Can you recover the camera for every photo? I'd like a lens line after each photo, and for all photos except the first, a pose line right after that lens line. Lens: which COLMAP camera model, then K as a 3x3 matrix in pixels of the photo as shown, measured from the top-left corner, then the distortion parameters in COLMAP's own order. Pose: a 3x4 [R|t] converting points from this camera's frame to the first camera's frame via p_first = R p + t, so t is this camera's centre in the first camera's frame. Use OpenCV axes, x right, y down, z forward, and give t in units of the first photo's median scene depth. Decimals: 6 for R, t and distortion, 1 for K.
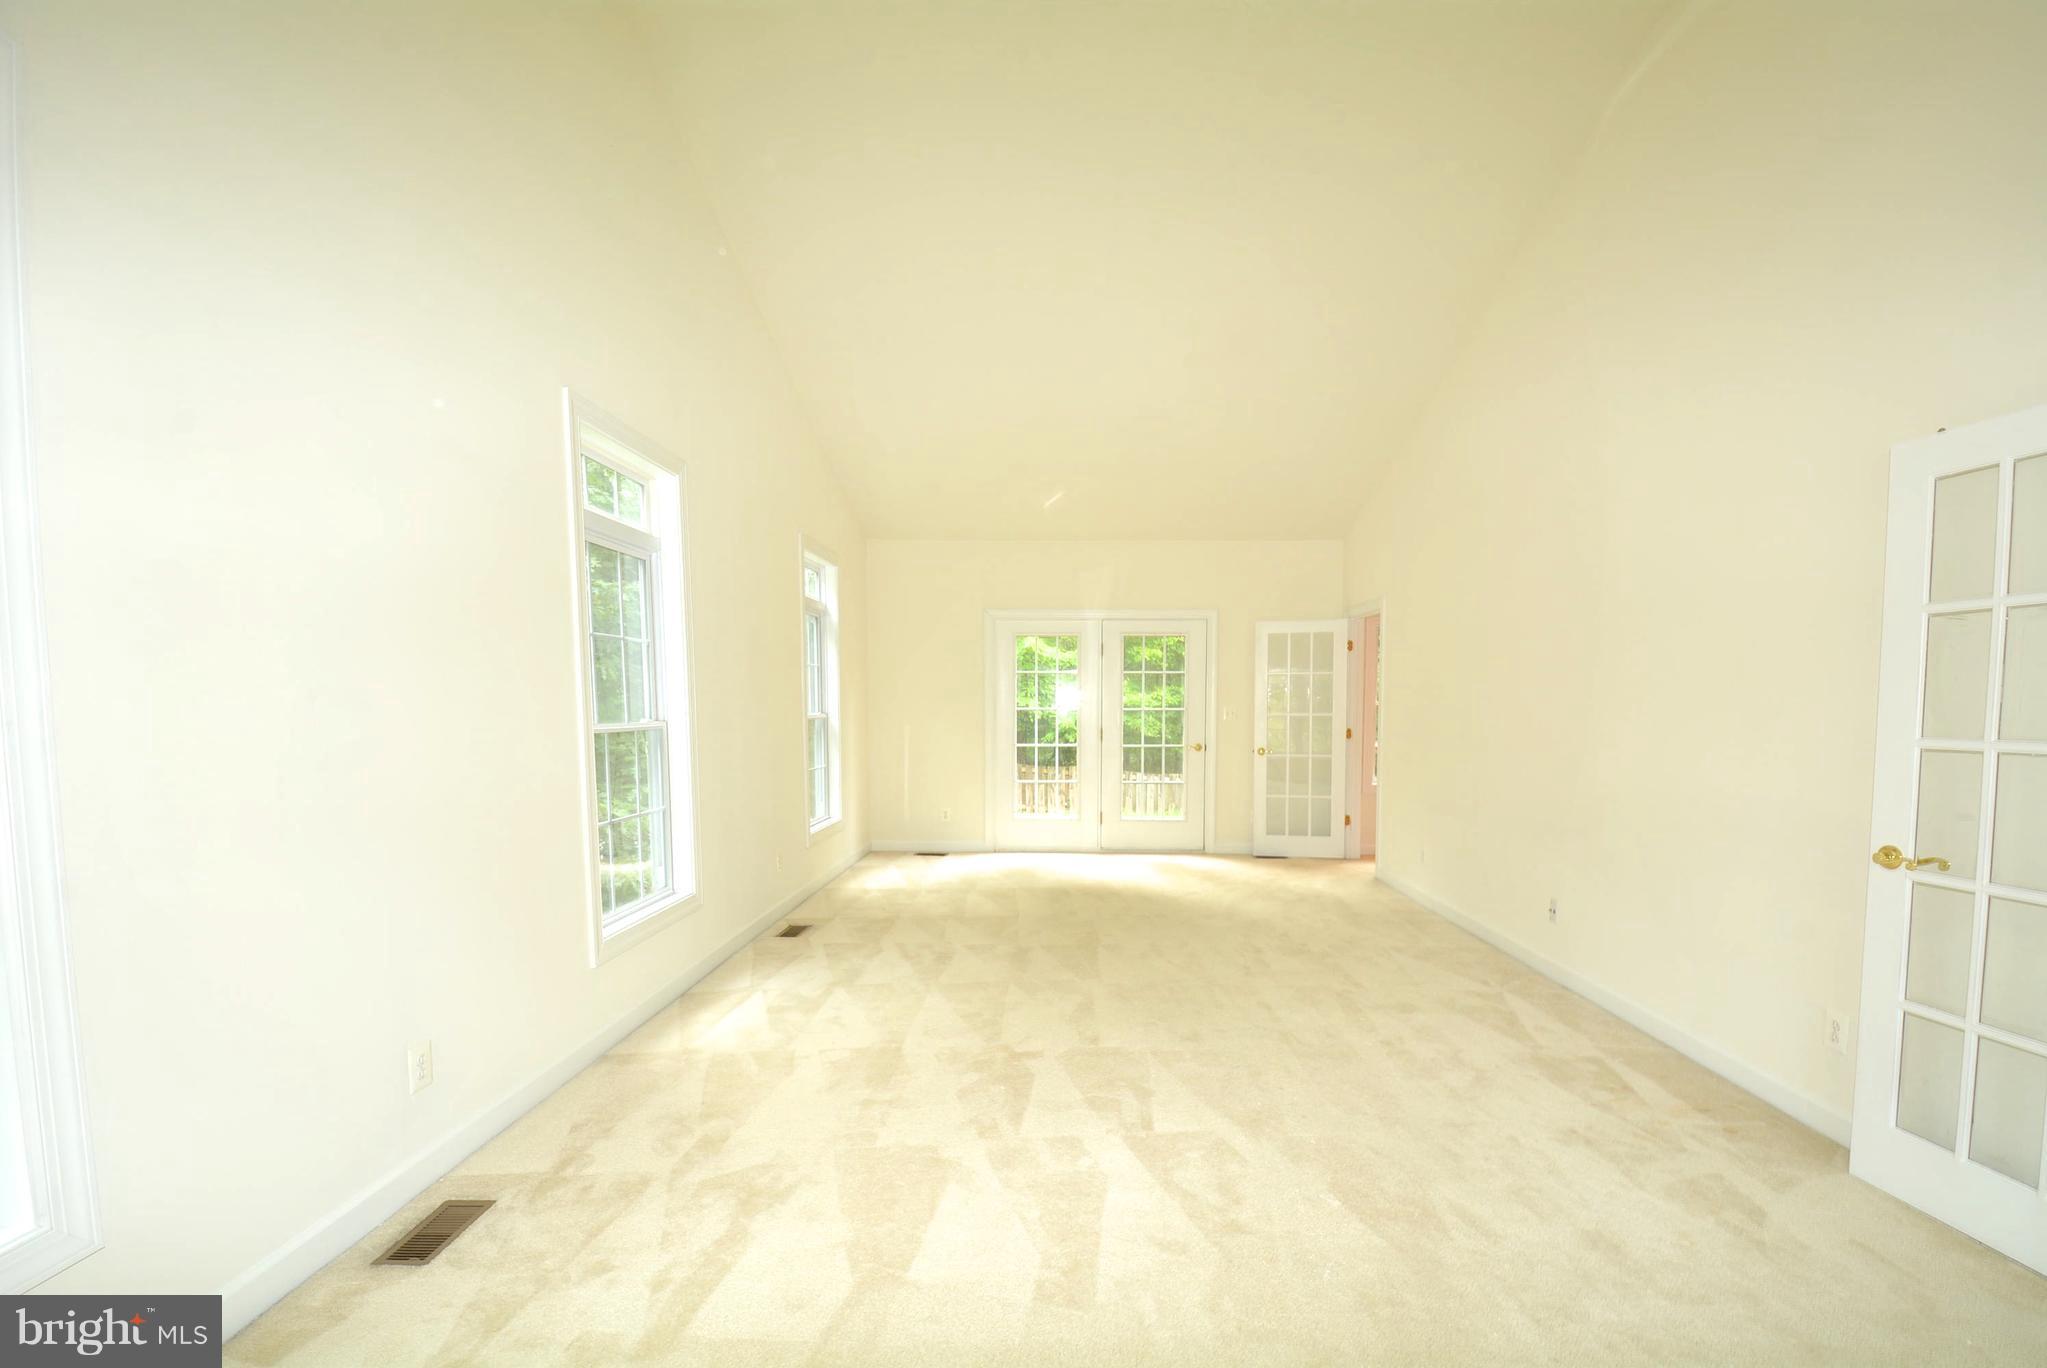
lens RADIAL K [[896.1, 0, 1048.9], [0, 896.1, 754.7], [0, 0, 1]] dist [0.017716, -0.023531]
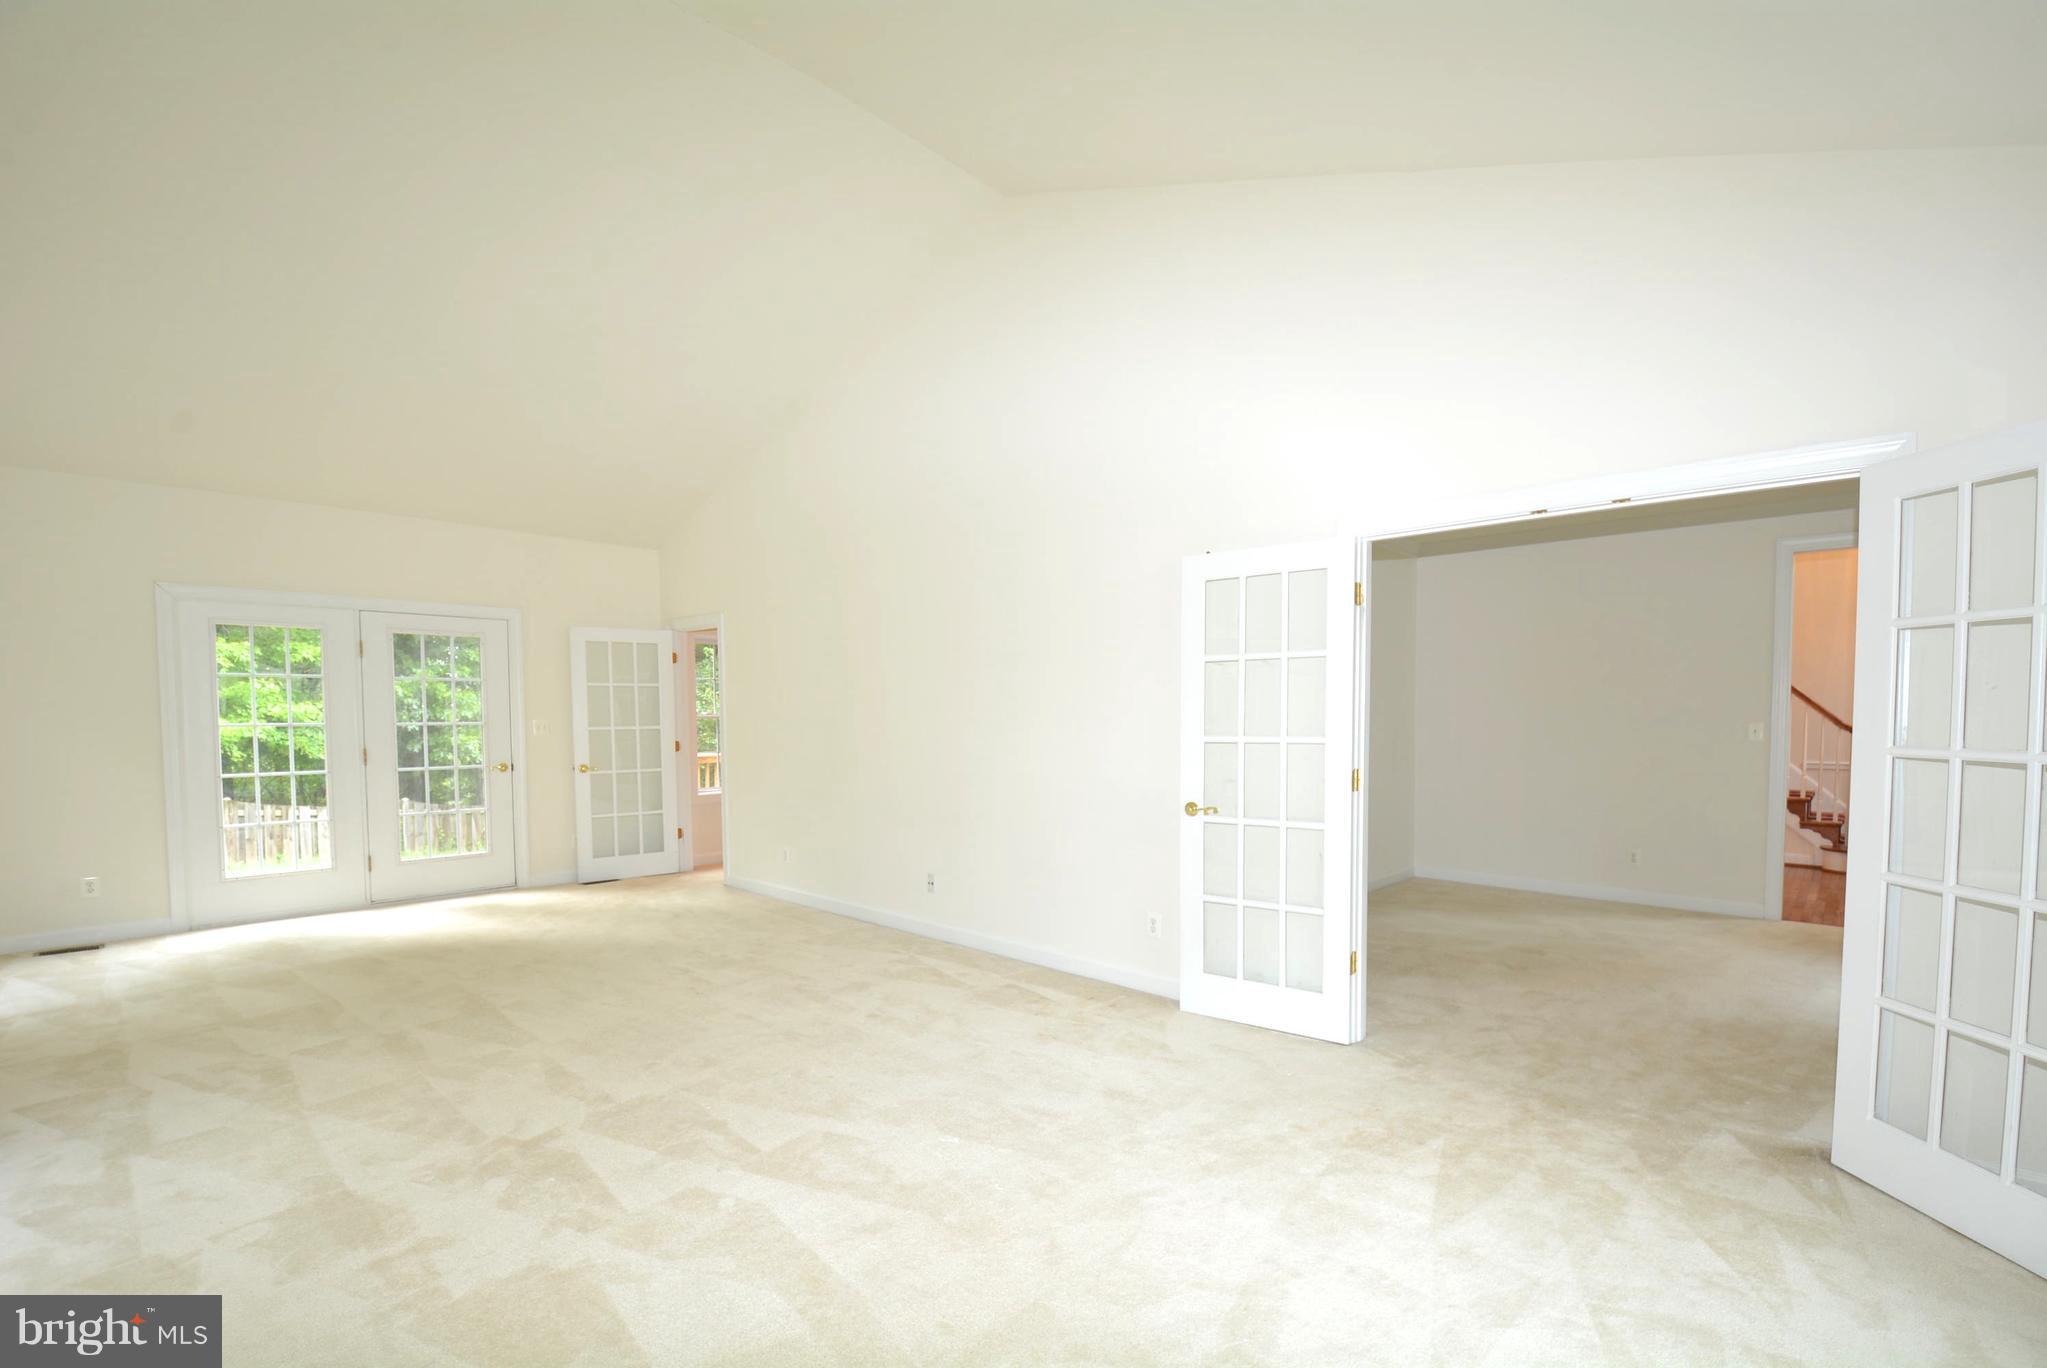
lens RADIAL K [[896.1, 0, 1048.9], [0, 896.1, 754.7], [0, 0, 1]] dist [0.017716, -0.023531]
pose [[0.654644, -0.037770, 0.754993, -0.228817], [0.046940, 0.998855, 0.009269, -0.005556], [-0.754479, 0.029371, 0.655667, 0.058502]]
